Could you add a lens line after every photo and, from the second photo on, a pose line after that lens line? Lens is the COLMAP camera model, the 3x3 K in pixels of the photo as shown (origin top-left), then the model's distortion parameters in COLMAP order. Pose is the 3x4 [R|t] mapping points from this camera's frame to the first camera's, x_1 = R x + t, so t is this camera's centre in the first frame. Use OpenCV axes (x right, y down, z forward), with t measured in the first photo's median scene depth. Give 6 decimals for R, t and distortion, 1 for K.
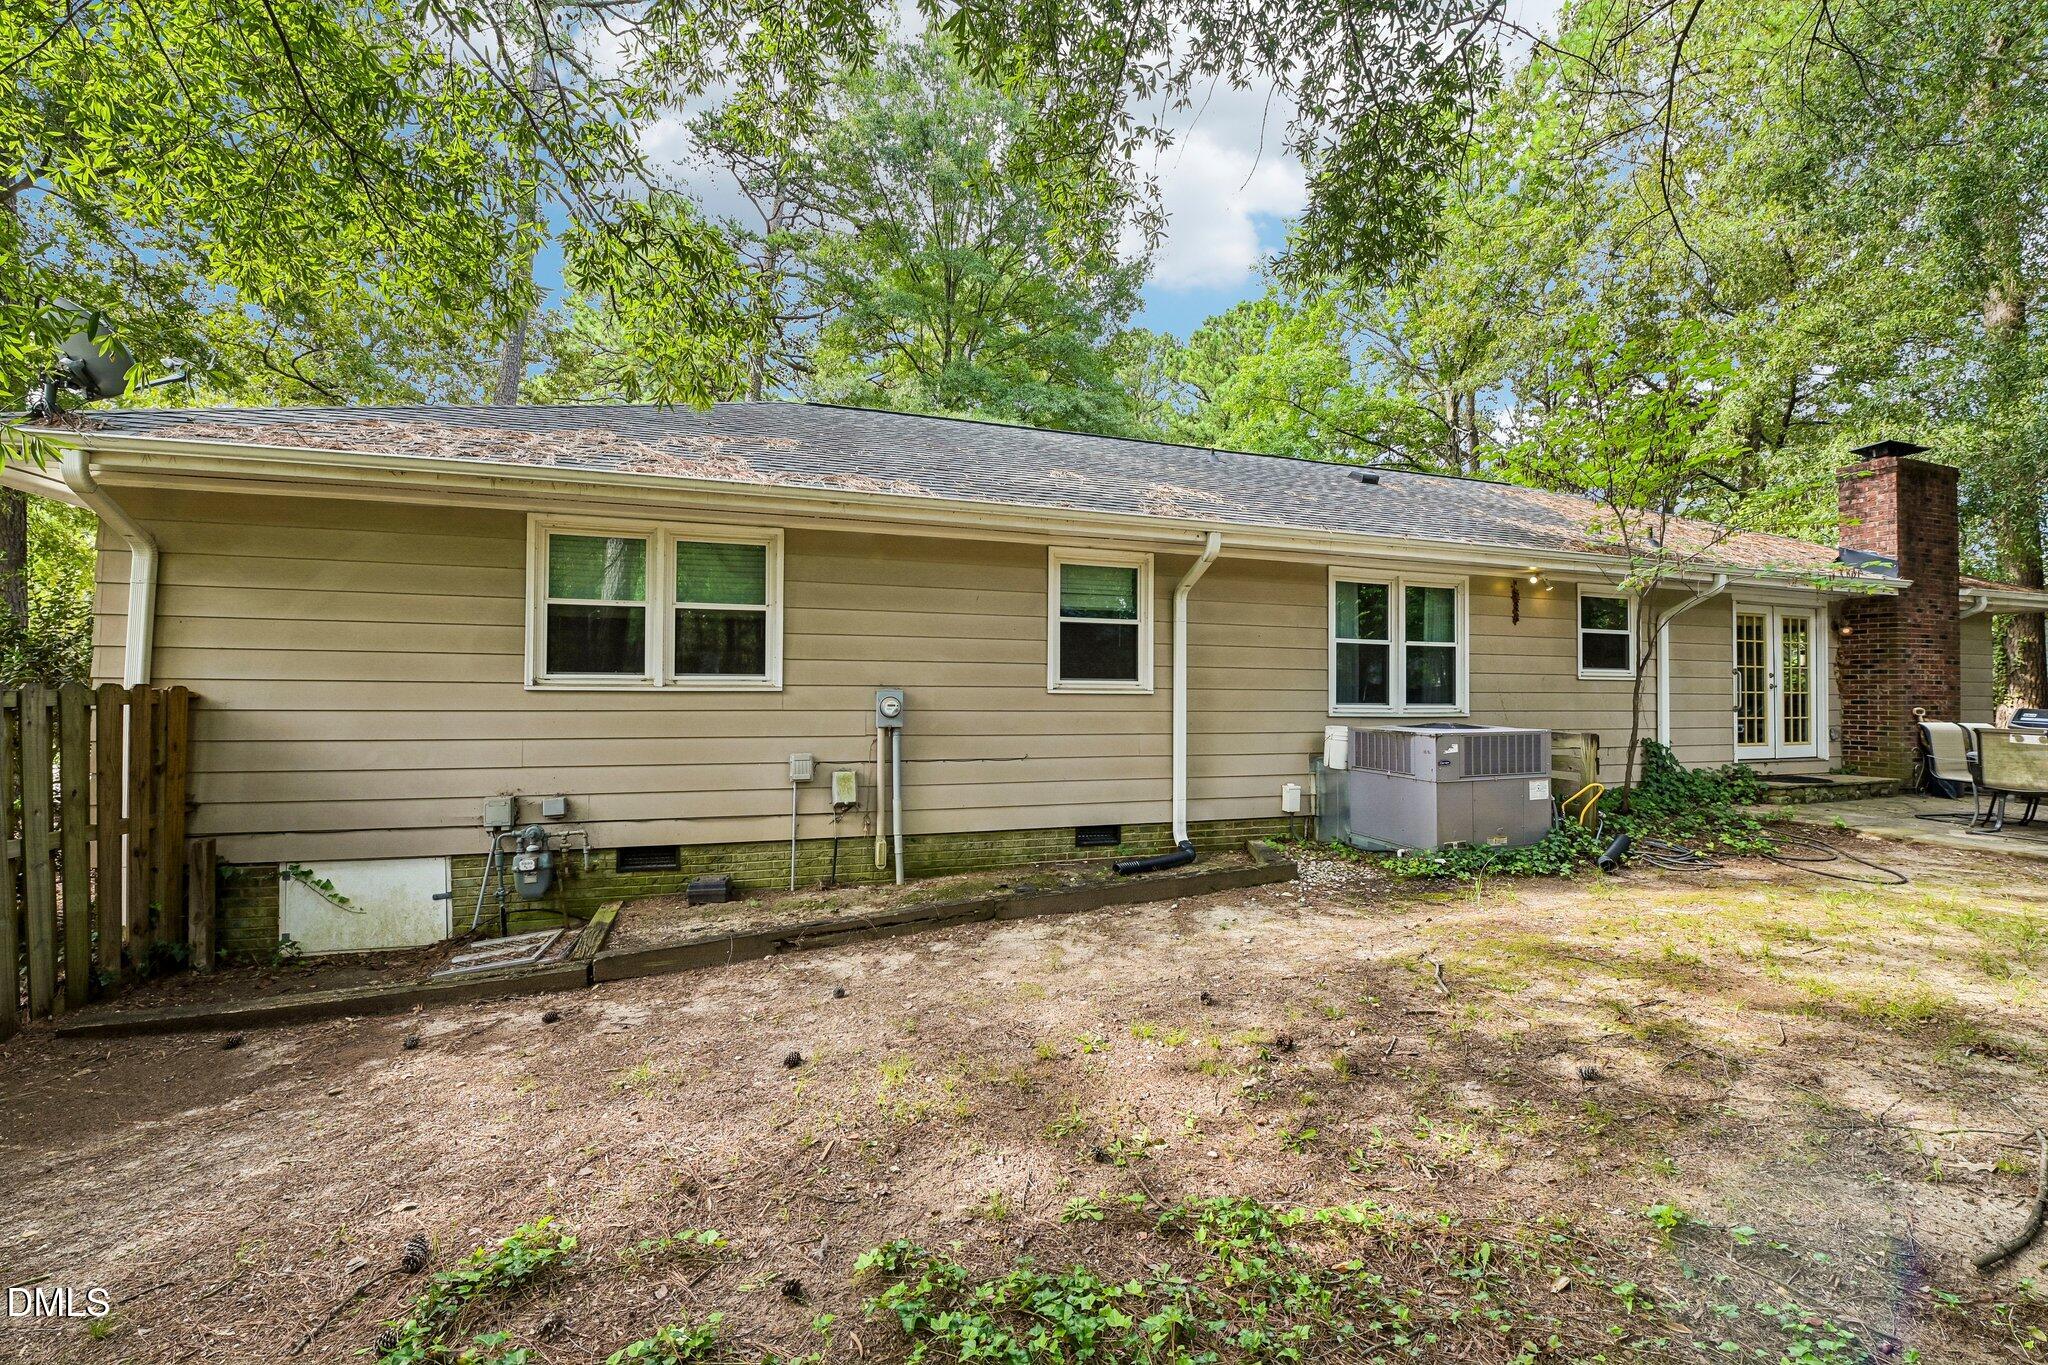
lens RADIAL K [[786.1, 0, 1024.0], [0, 786.1, 682.5], [0, 0, 1]] dist [-0.000521, -0.000038]
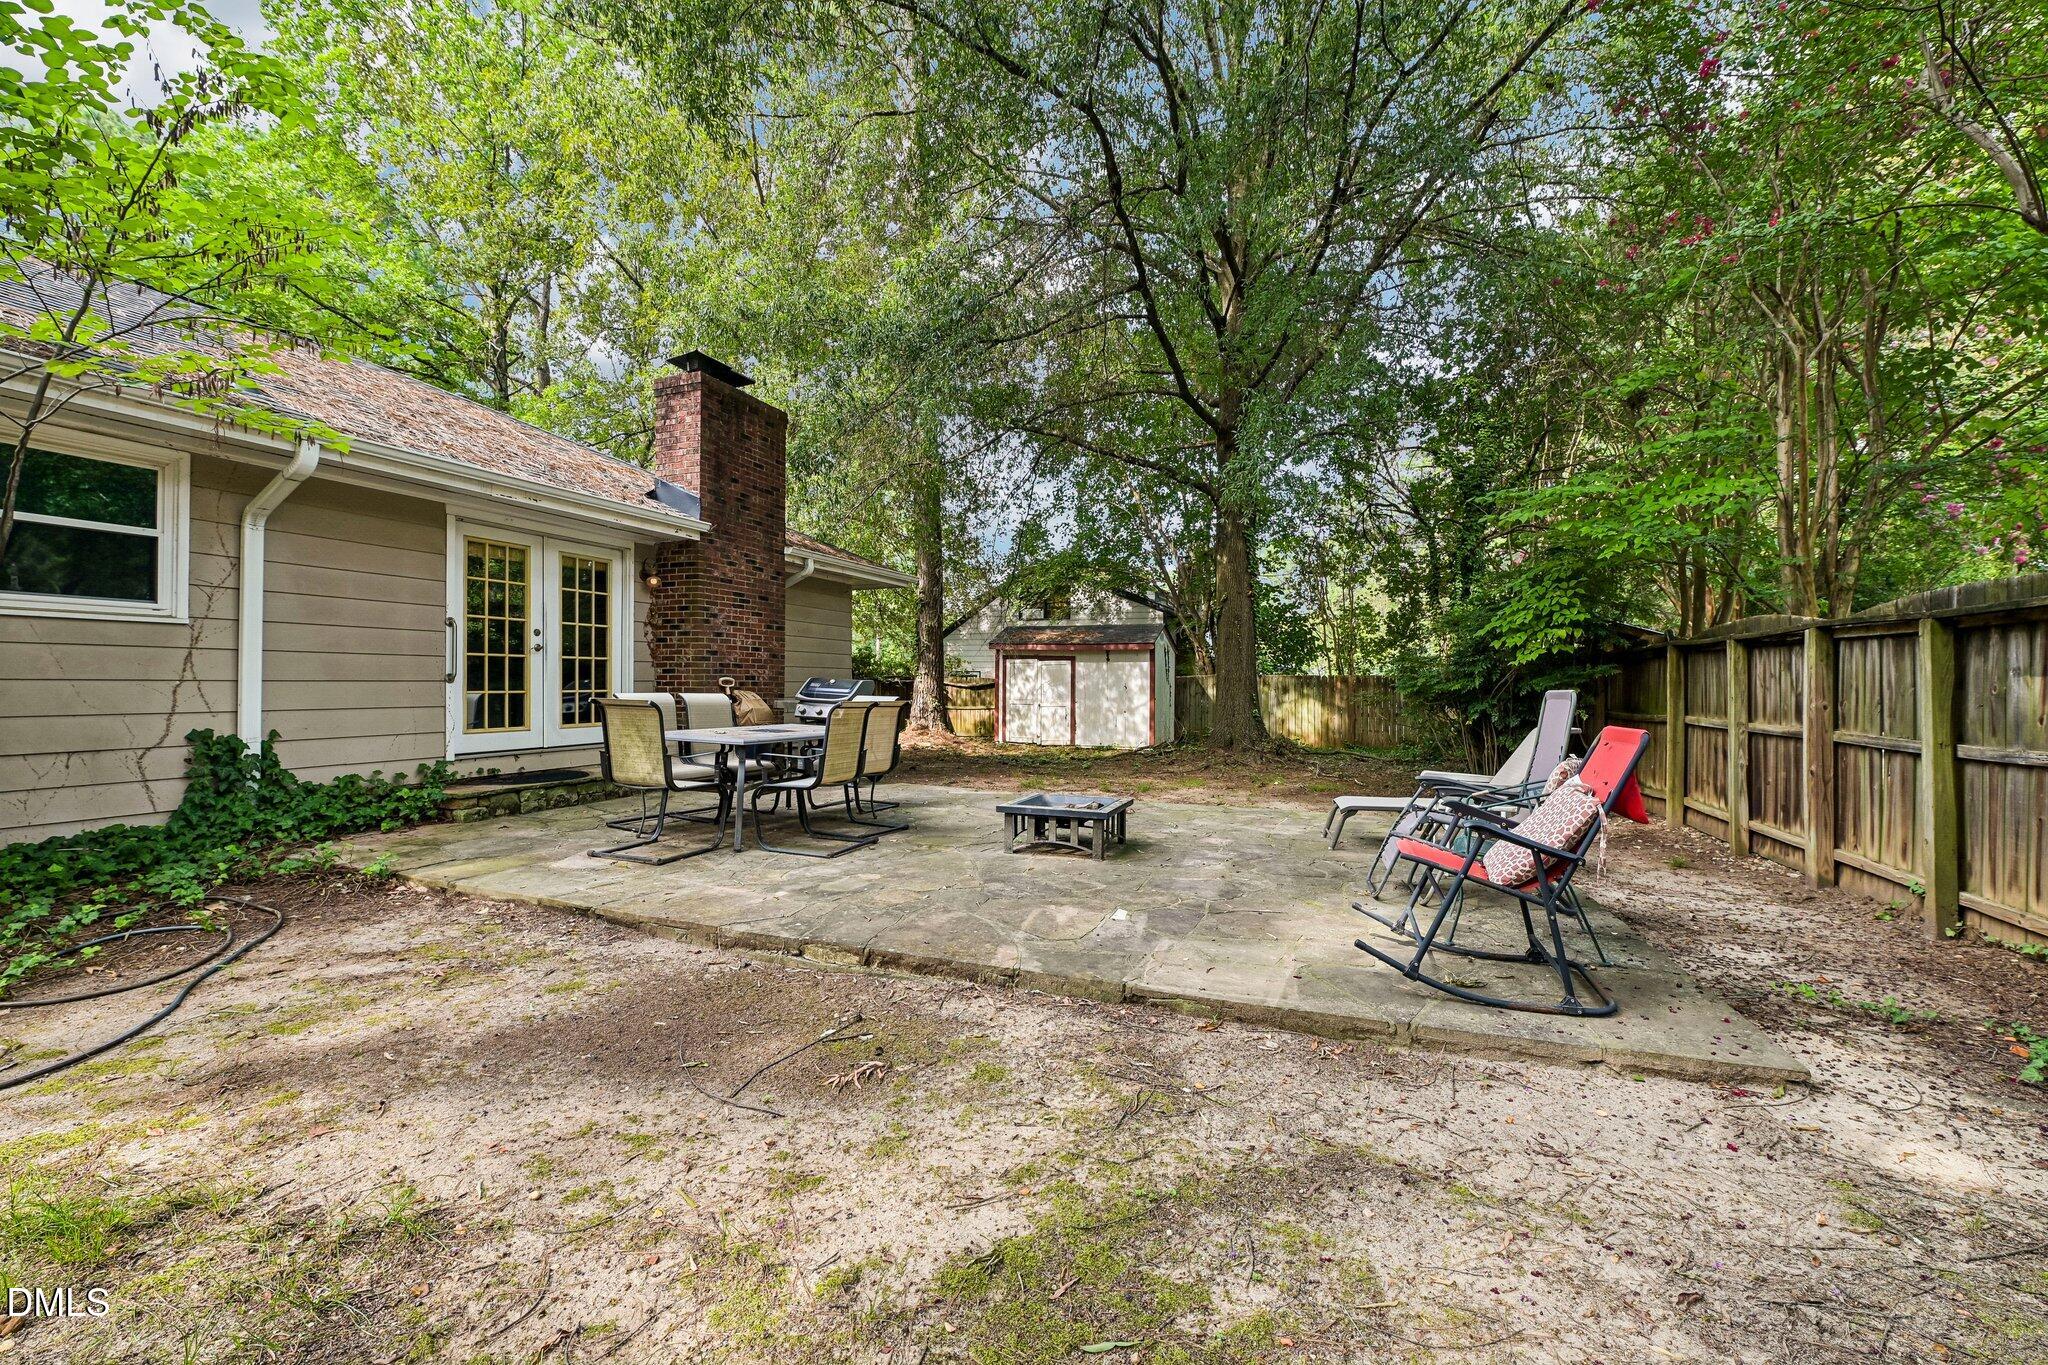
lens RADIAL K [[842.4, 0, 1021.6], [0, 842.4, 674.8], [0, 0, 1]] dist [-0.018367, -0.000125]
pose [[0.642396, 0.004448, 0.766360, 0.648860], [-0.017198, 0.999815, 0.008613, 0.015721], [-0.766180, -0.018713, 0.642353, 0.171743]]
